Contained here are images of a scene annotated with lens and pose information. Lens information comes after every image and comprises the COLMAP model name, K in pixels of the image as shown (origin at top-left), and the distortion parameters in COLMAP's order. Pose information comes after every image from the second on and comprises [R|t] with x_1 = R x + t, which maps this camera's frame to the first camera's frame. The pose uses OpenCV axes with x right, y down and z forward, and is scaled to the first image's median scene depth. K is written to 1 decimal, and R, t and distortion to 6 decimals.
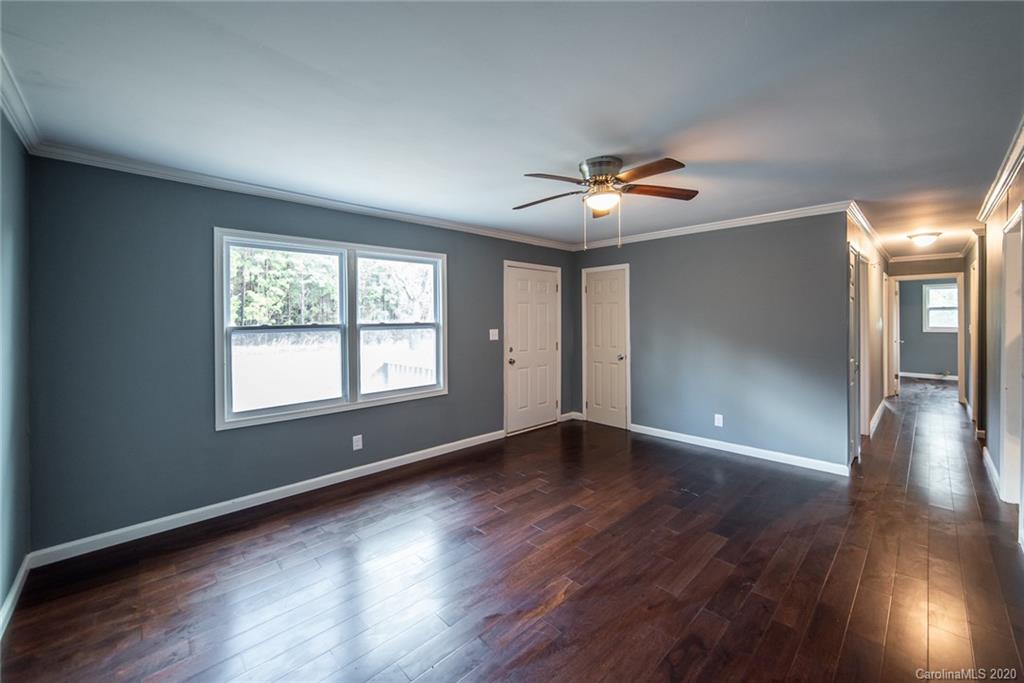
lens RADIAL K [[404.6, 0, 514.5], [0, 404.6, 316.8], [0, 0, 1]] dist [-0.000742, -0.000002]
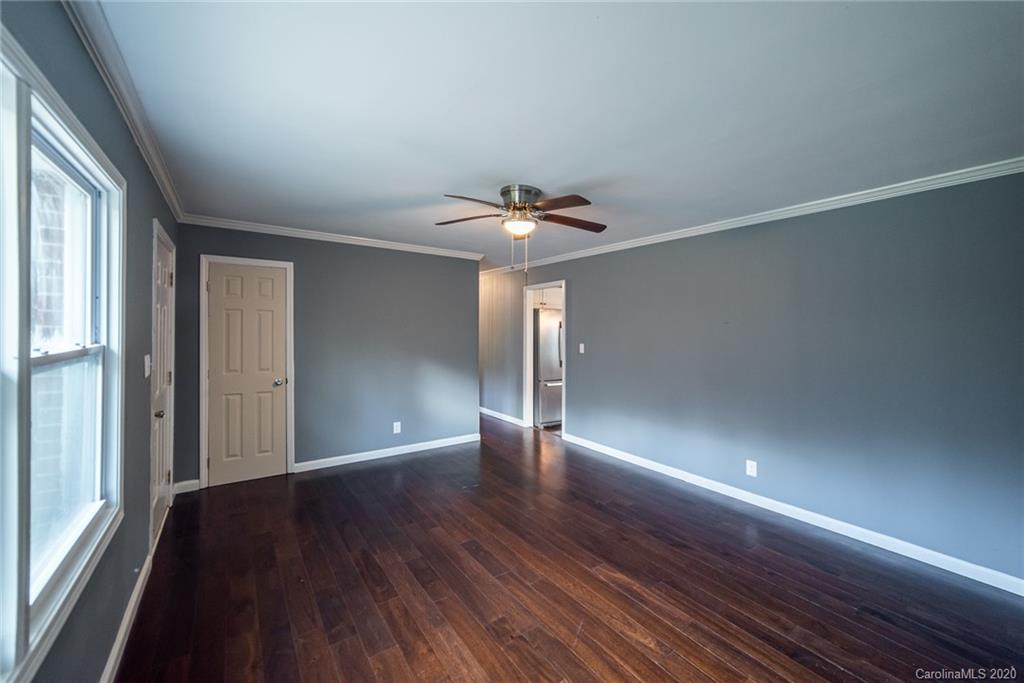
lens RADIAL K [[401.2, 0, 519.4], [0, 401.2, 326.8], [0, 0, 1]] dist [-0.003433, -0.000411]
pose [[0.139697, 0.015121, 0.990079, -0.655945], [-0.016467, 0.999781, -0.012946, -0.005340], [-0.990057, -0.014495, 0.139915, 0.686505]]
